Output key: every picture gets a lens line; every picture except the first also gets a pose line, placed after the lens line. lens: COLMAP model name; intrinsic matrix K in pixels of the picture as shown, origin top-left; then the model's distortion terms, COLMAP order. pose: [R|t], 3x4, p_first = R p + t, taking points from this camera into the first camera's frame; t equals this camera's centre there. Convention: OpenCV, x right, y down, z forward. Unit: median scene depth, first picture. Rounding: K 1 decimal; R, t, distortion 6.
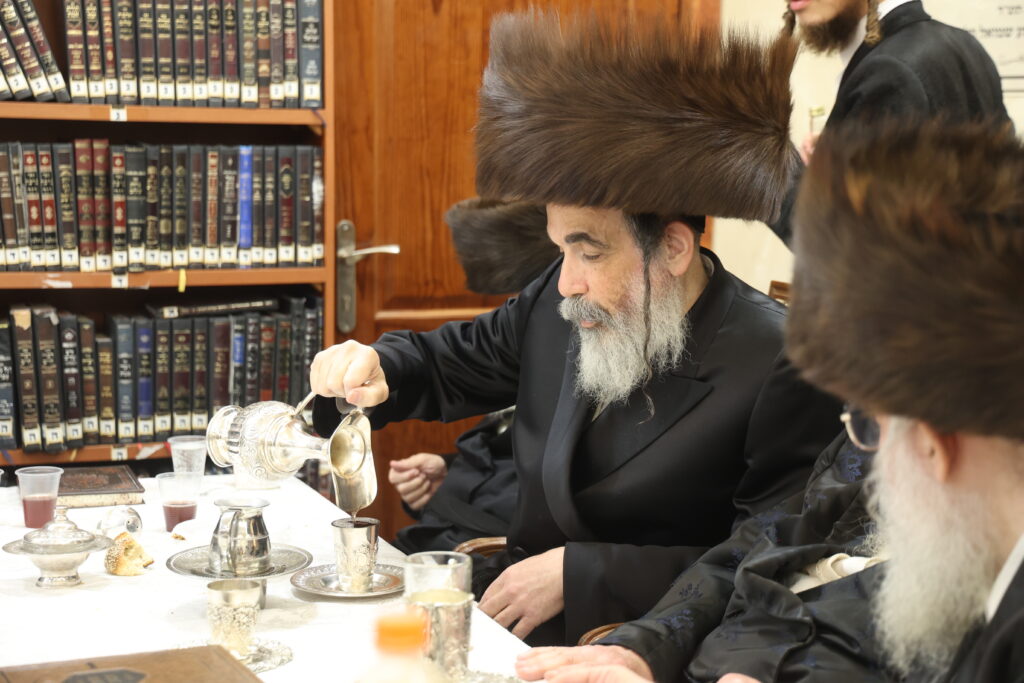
lens RADIAL K [[1970.5, 0, 512.0], [0, 1970.5, 341.5], [0, 0, 1]] dist [0.254065, 0.192133]
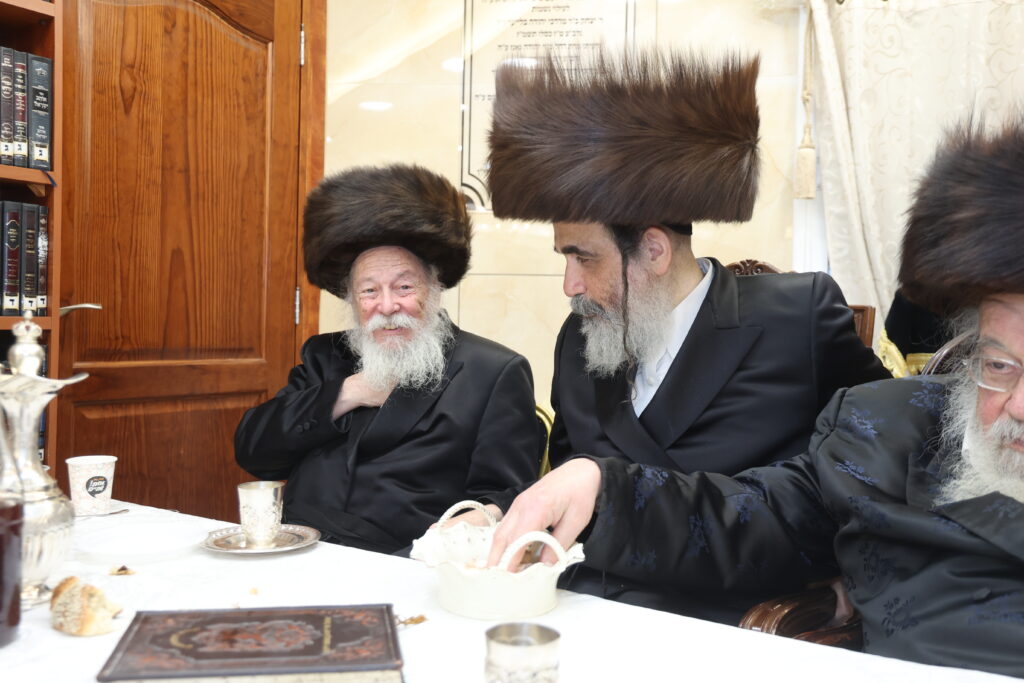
lens RADIAL K [[935.4, 0, 517.9], [0, 935.4, 341.1], [0, 0, 1]] dist [-0.041462, 0.143753]
pose [[0.825251, -0.002165, 0.564761, -0.176444], [0.047457, 0.996722, -0.065524, 0.022361], [-0.562768, 0.080876, 0.822649, 0.443819]]
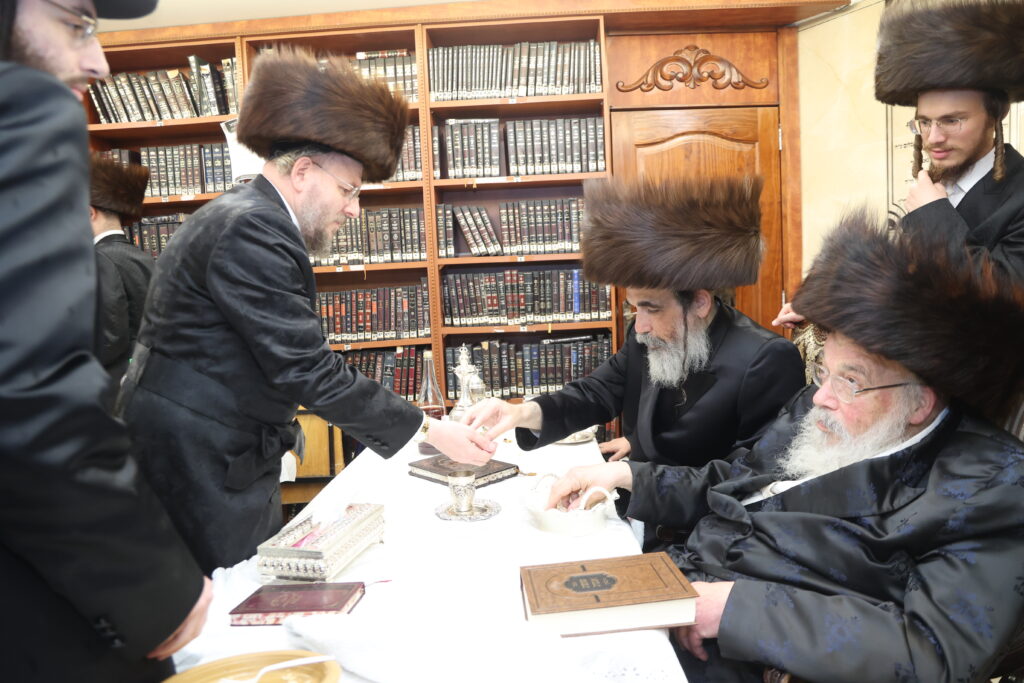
lens RADIAL K [[690.6, 0, 524.3], [0, 690.6, 342.7], [0, 0, 1]] dist [-0.103060, 0.059879]
pose [[0.932641, -0.018070, -0.360353, 0.098428], [0.011583, 0.999730, -0.020154, 0.002546], [0.360620, 0.014622, 0.932598, 0.231979]]
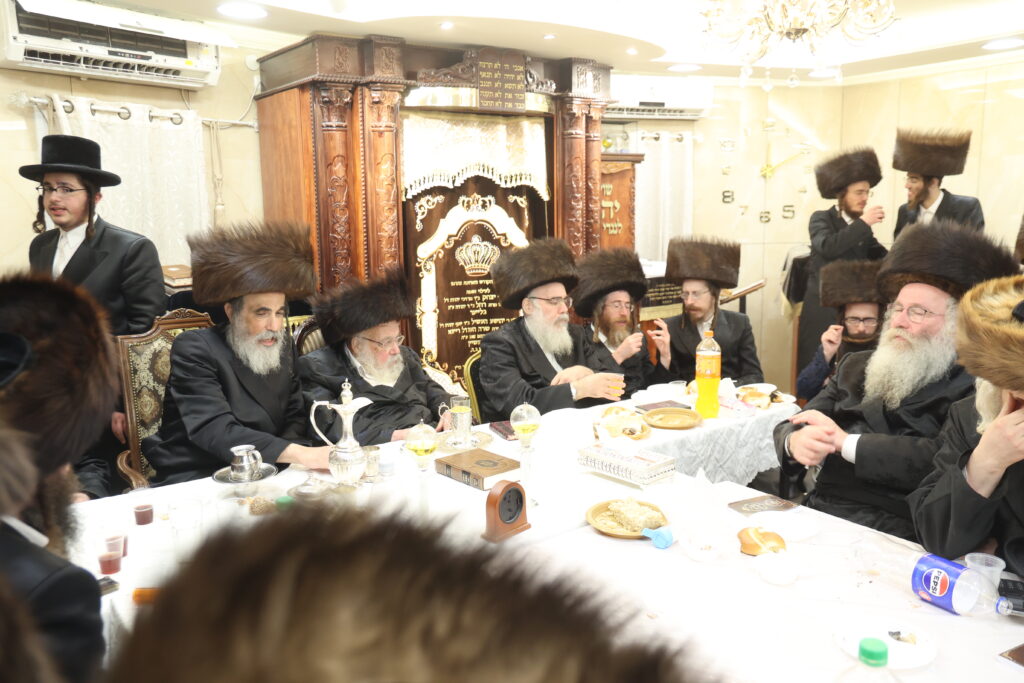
lens RADIAL K [[822.7, 0, 519.1], [0, 822.7, 338.7], [0, 0, 1]] dist [-0.079897, 0.129141]
pose [[-0.292672, -0.163925, 0.942057, -0.690637], [0.110063, 0.972873, 0.203480, -0.132558], [-0.949858, 0.163239, -0.266690, 0.644080]]
